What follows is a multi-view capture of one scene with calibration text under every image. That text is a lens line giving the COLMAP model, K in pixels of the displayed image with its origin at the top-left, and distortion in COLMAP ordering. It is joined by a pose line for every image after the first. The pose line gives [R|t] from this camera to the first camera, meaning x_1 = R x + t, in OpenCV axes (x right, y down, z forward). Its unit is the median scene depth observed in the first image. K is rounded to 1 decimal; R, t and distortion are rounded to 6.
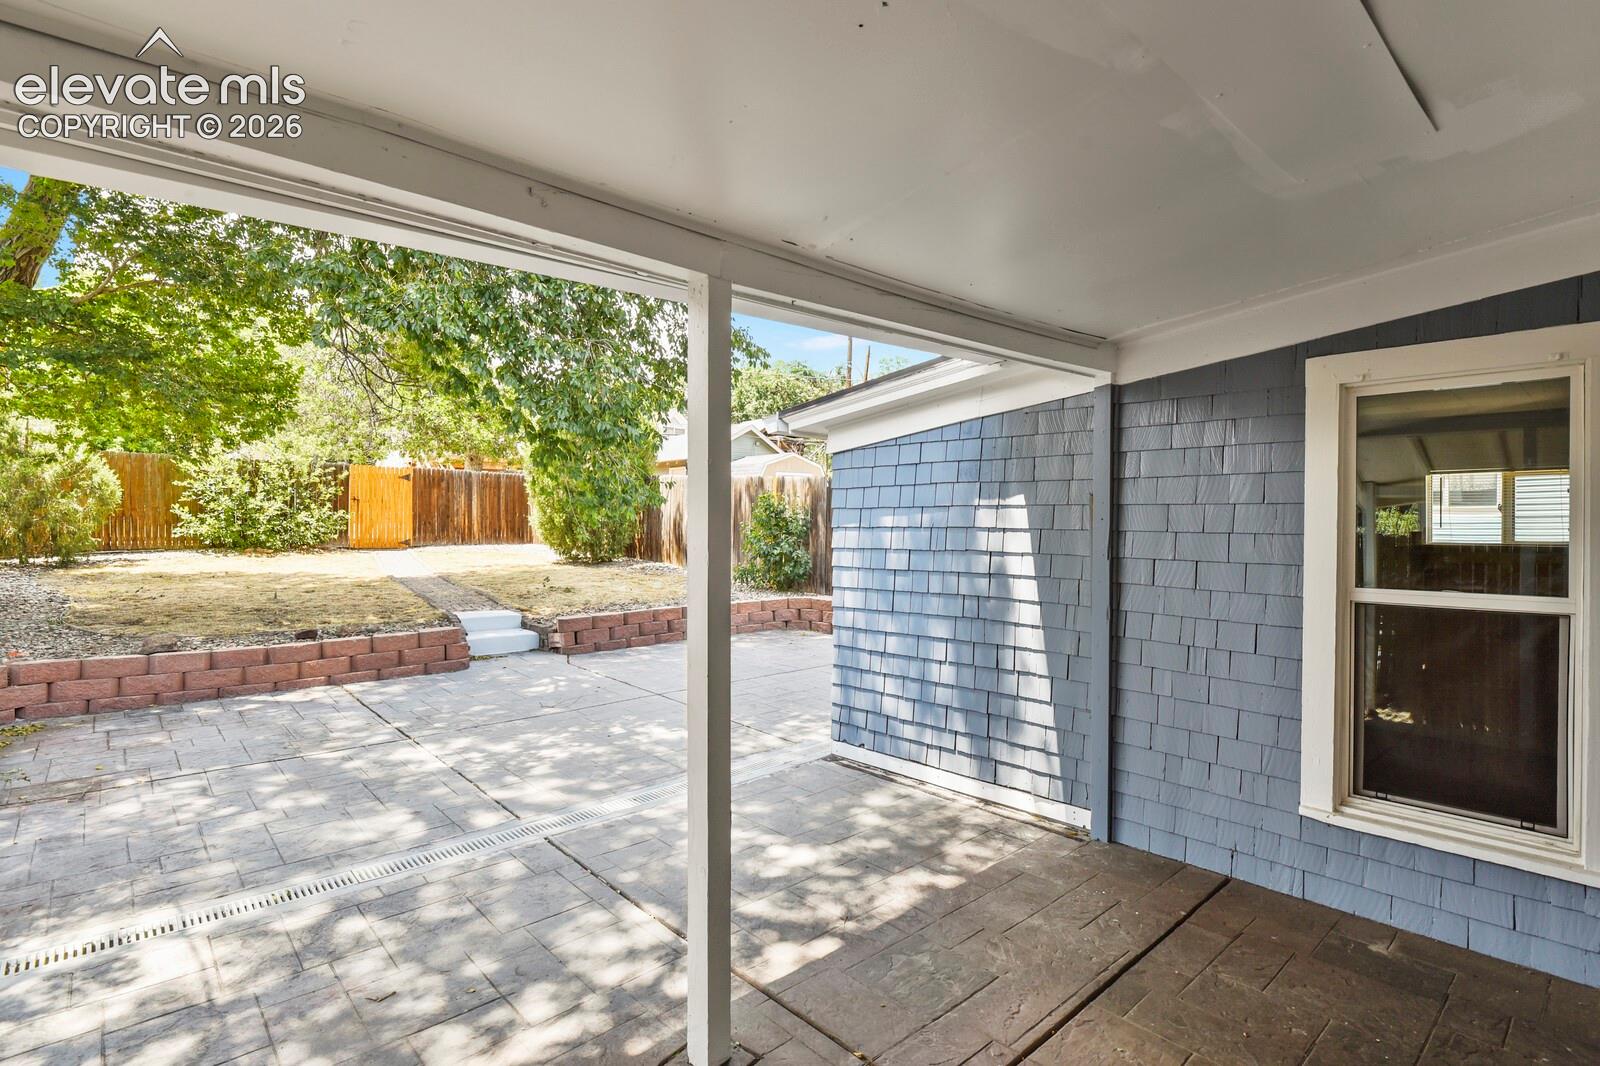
lens RADIAL K [[784.5, 0, 813.9], [0, 784.5, 533.6], [0, 0, 1]] dist [-0.007429, -0.003714]
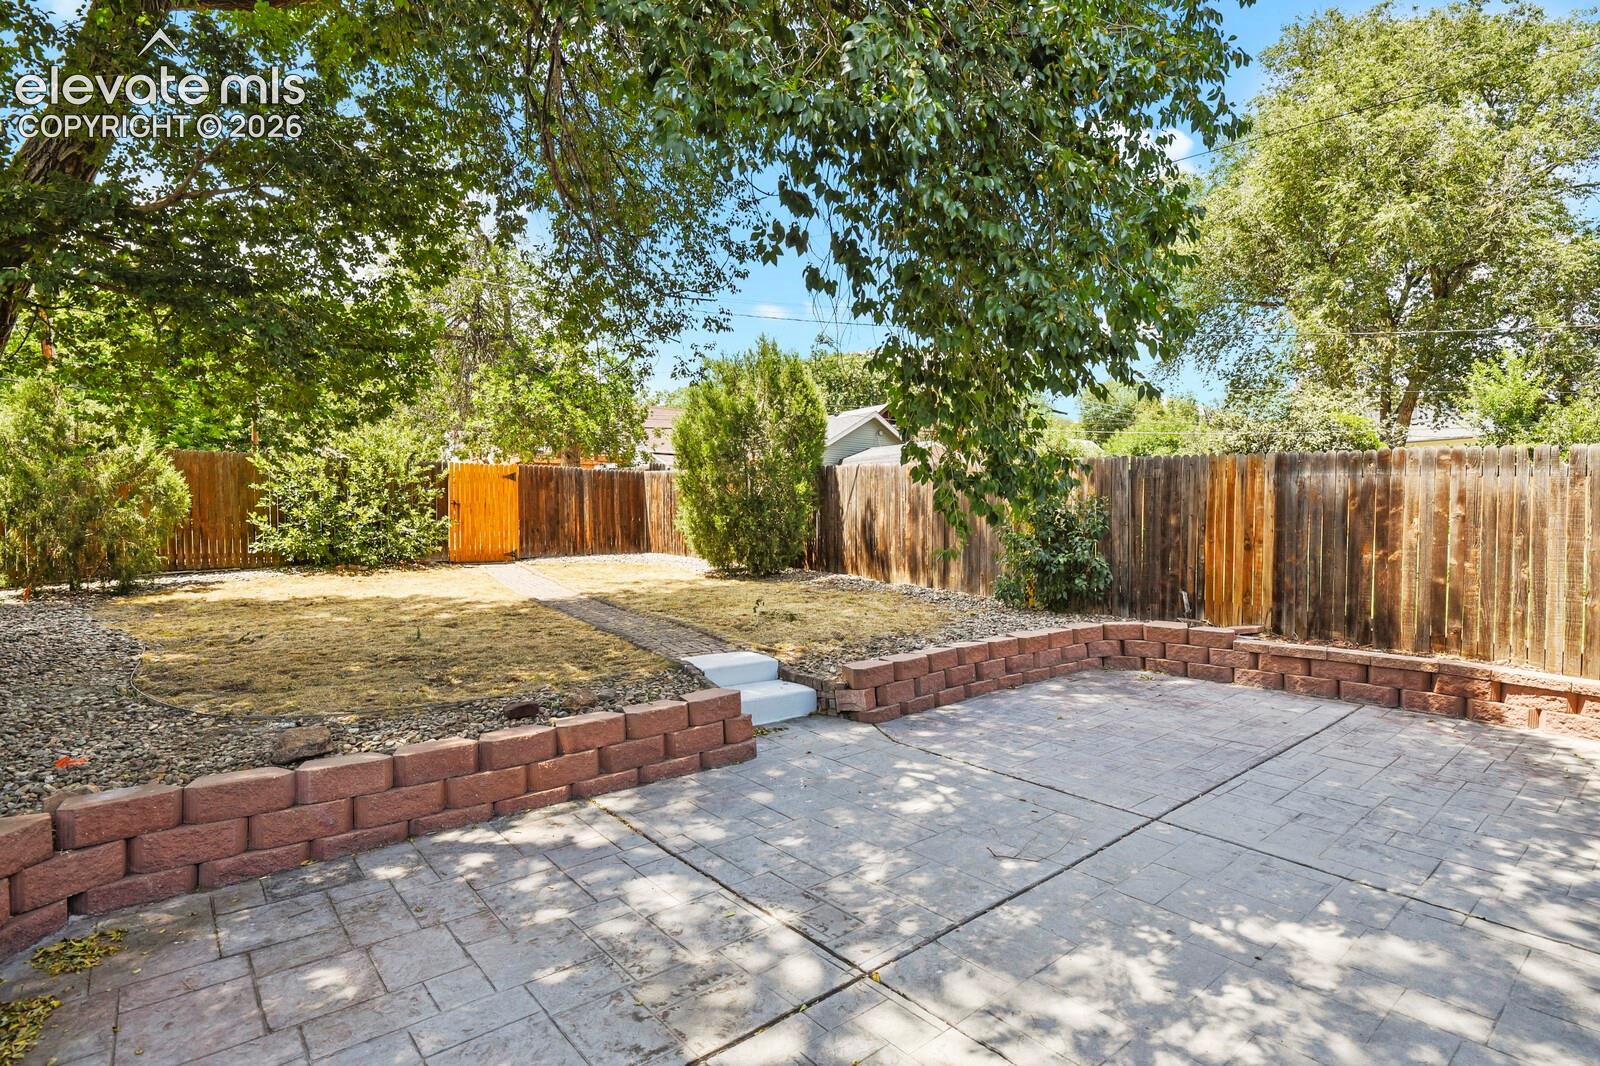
lens RADIAL K [[784.5, 0, 790.8], [0, 784.5, 533.5], [0, 0, 1]] dist [-0.007429, -0.003714]
pose [[0.998623, -0.018307, -0.049155, -0.255834], [0.018136, 0.999828, -0.003915, -0.002833], [0.049218, 0.003018, 0.998784, 0.249256]]
